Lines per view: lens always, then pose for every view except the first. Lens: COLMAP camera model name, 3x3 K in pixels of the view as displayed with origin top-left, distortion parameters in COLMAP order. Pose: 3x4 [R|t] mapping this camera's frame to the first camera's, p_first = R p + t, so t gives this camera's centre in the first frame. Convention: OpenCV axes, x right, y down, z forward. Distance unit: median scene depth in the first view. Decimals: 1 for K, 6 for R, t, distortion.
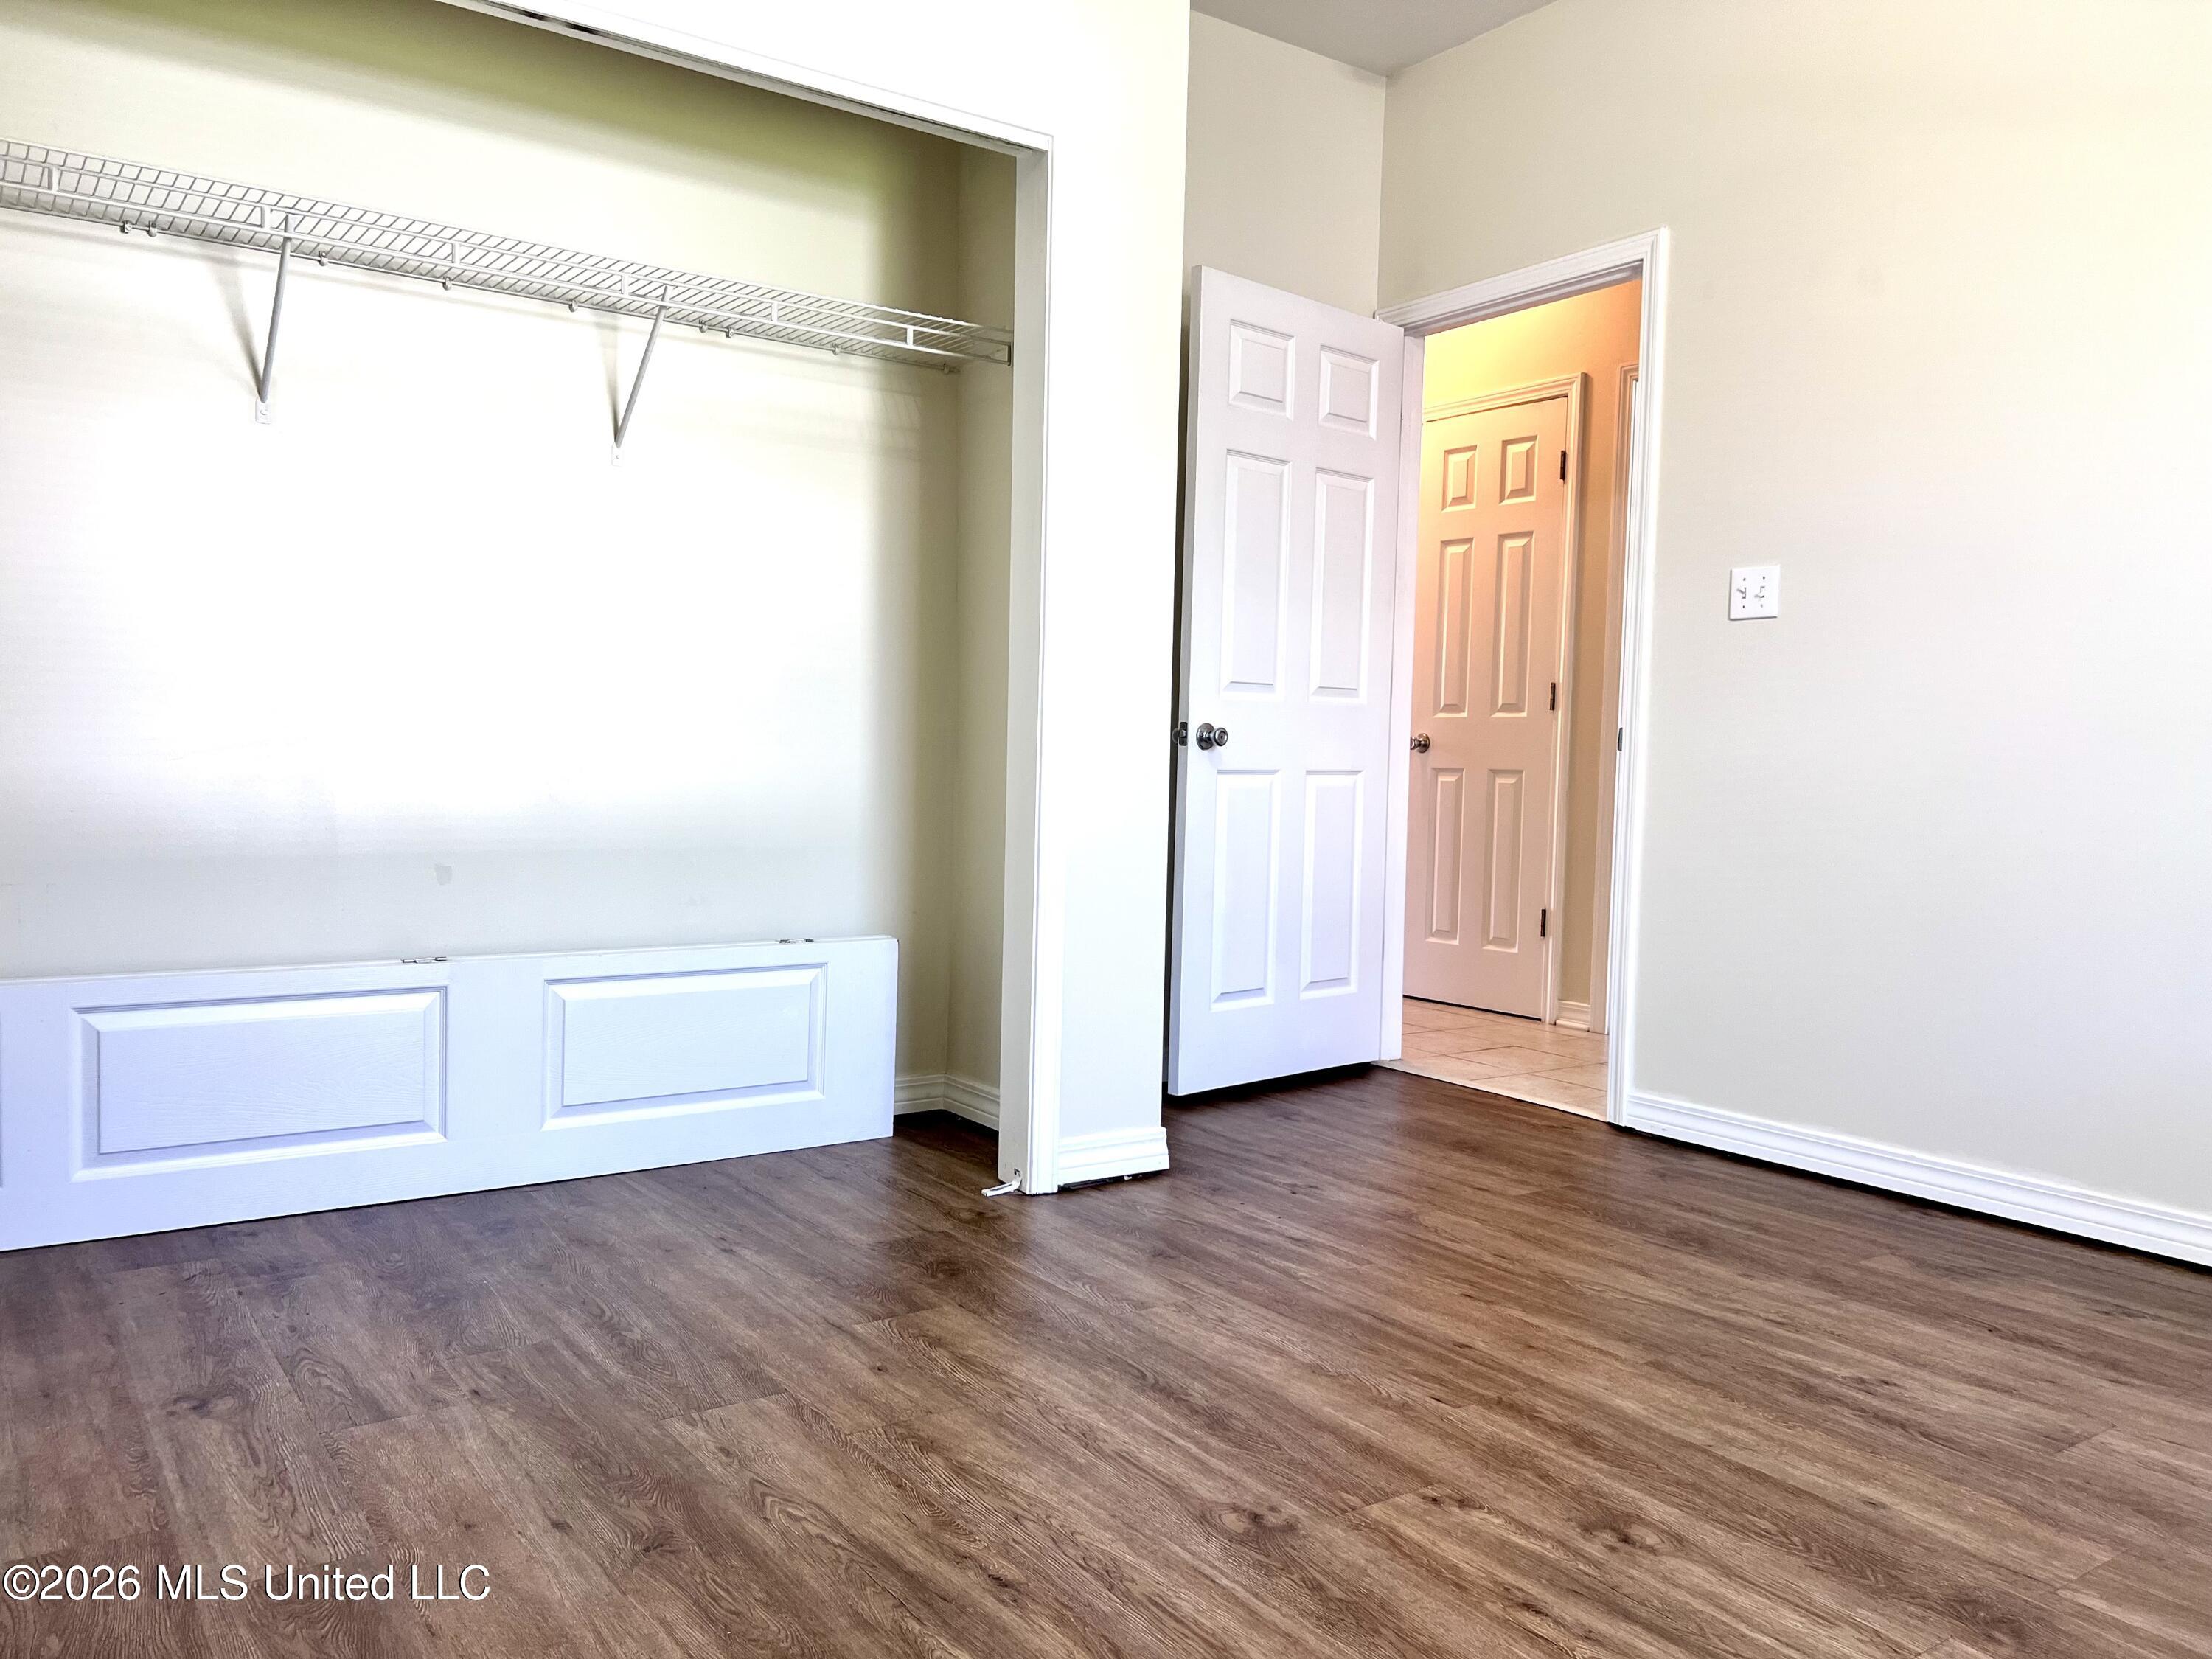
lens RADIAL K [[1663.0, 0, 1104.4], [0, 1663.0, 834.3], [0, 0, 1]] dist [0.026704, -0.041244]
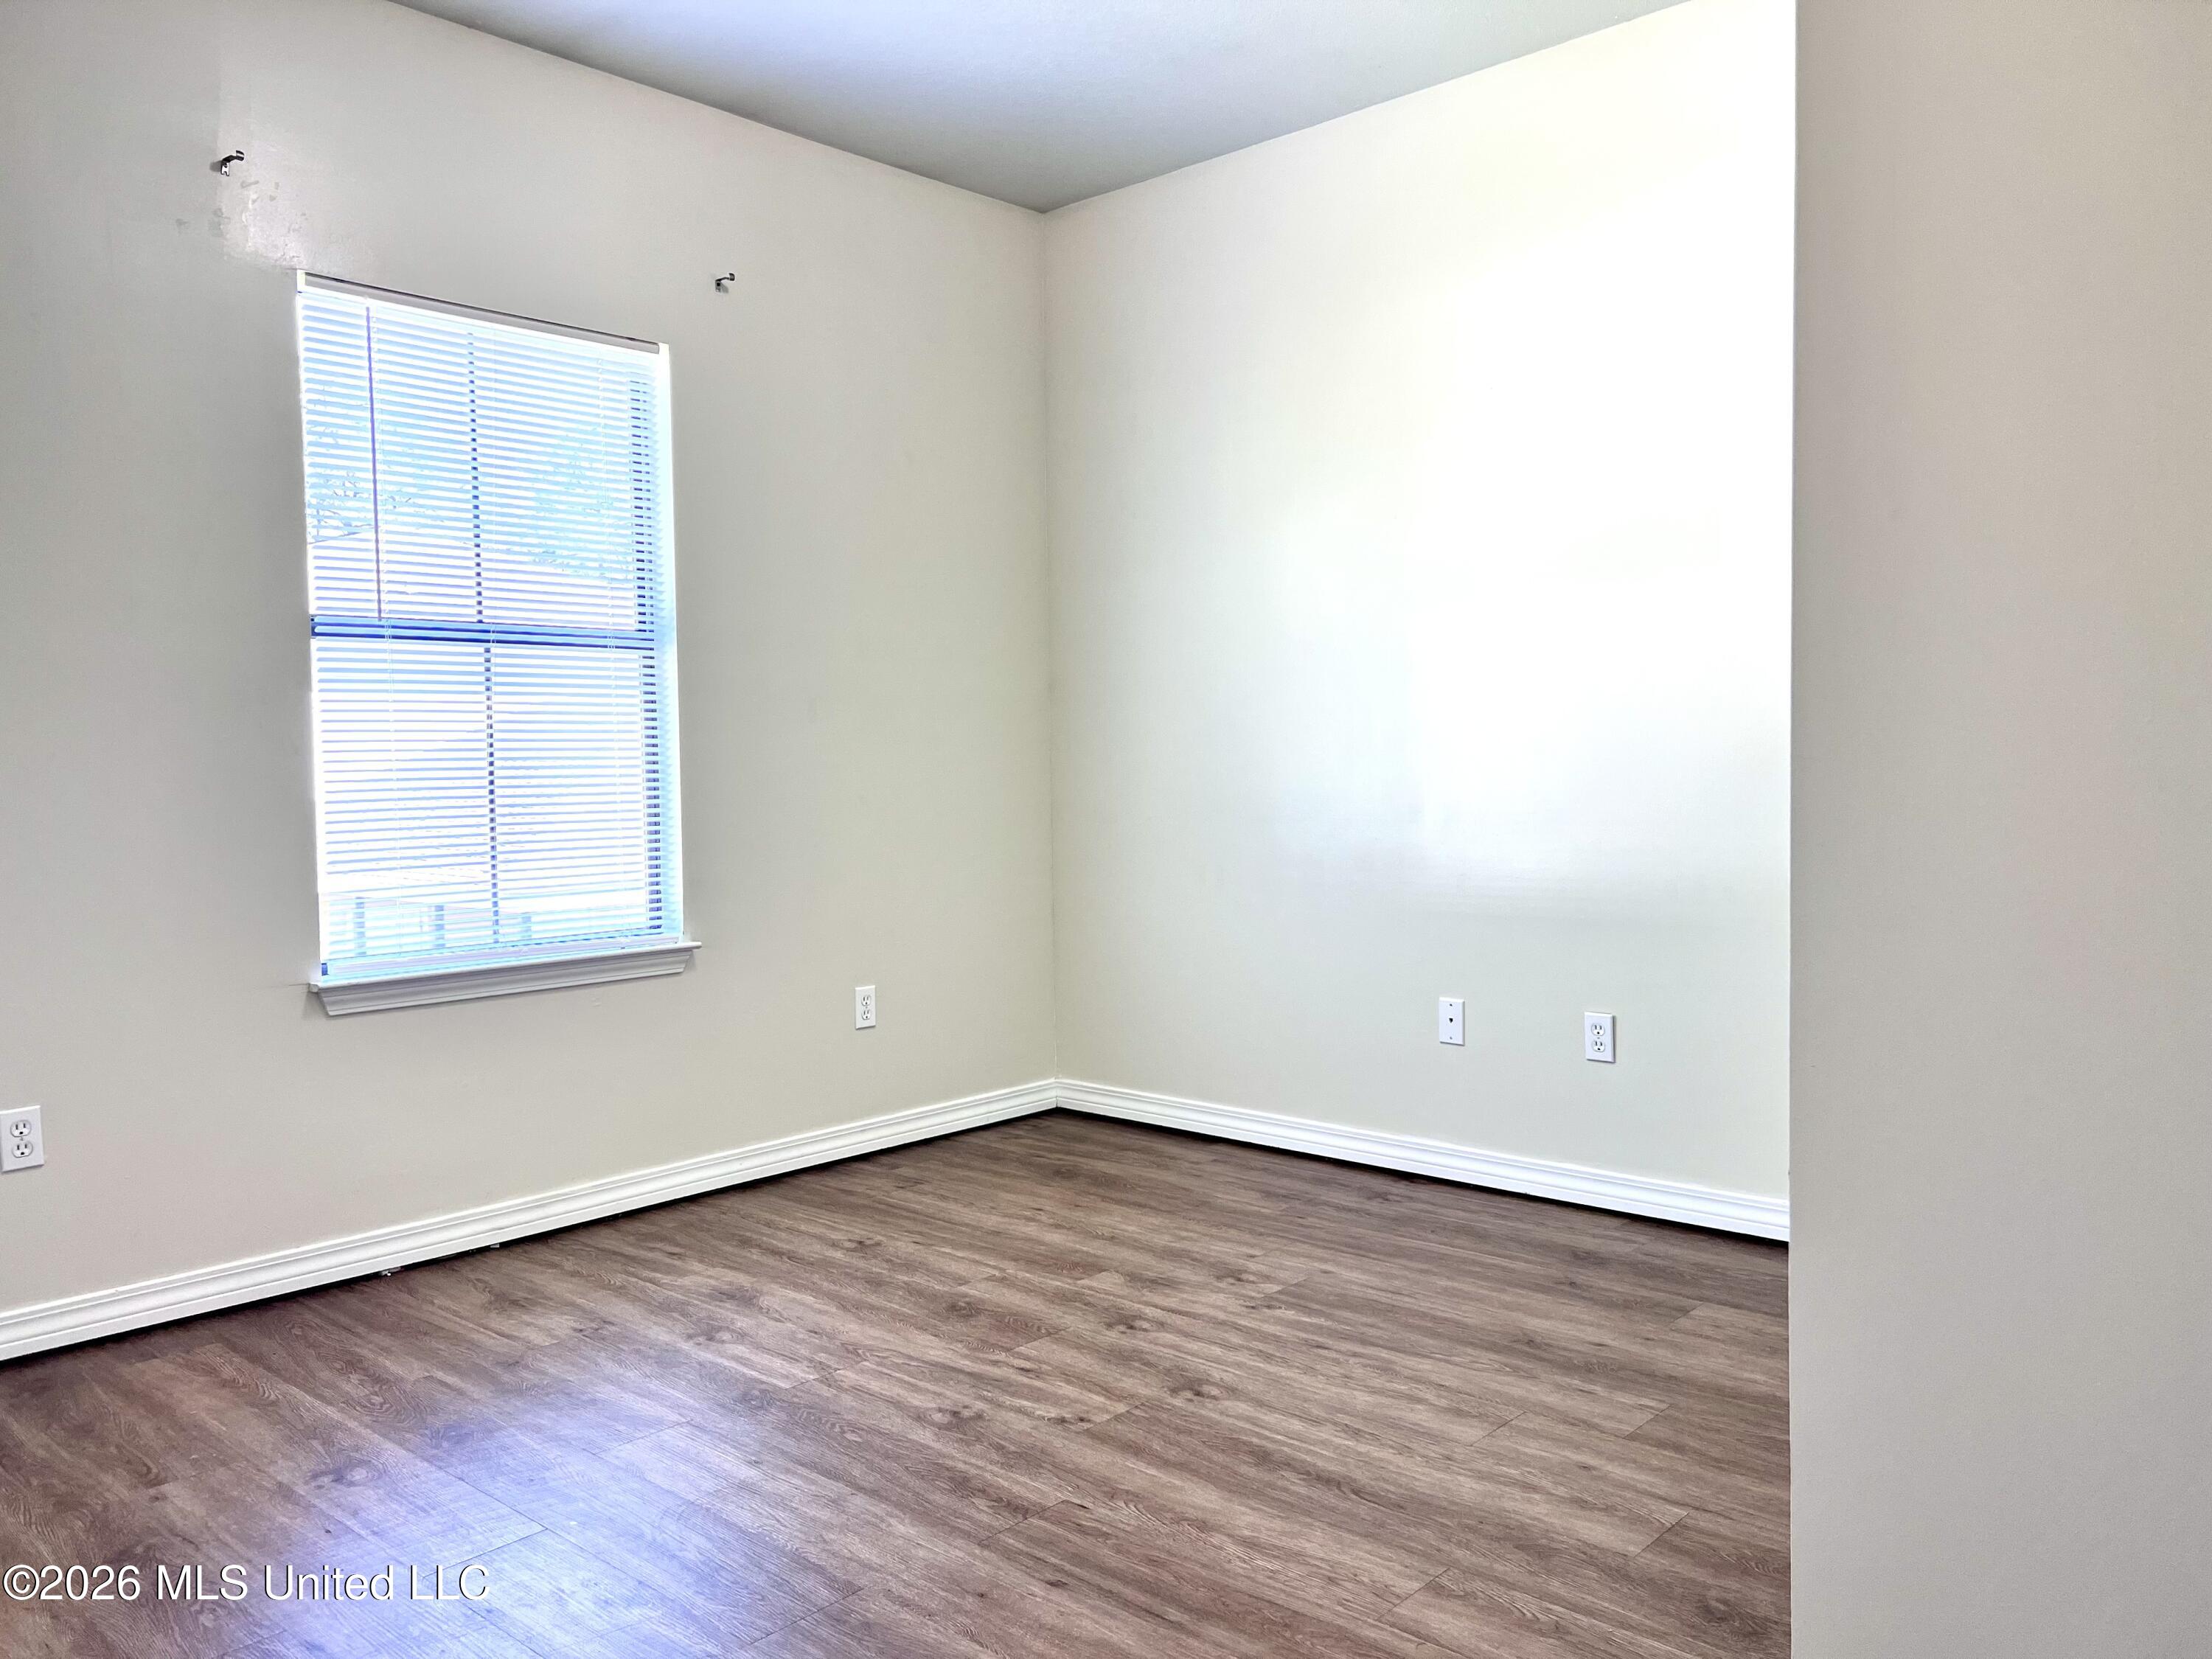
lens RADIAL K [[1663.0, 0, 1106.3], [0, 1663.0, 831.9], [0, 0, 1]] dist [0.026704, -0.041244]
pose [[-0.974571, 0.003417, -0.224055, 0.456085], [-0.017318, 0.995745, 0.090514, -0.203840], [0.223410, 0.092092, -0.970364, 2.157222]]
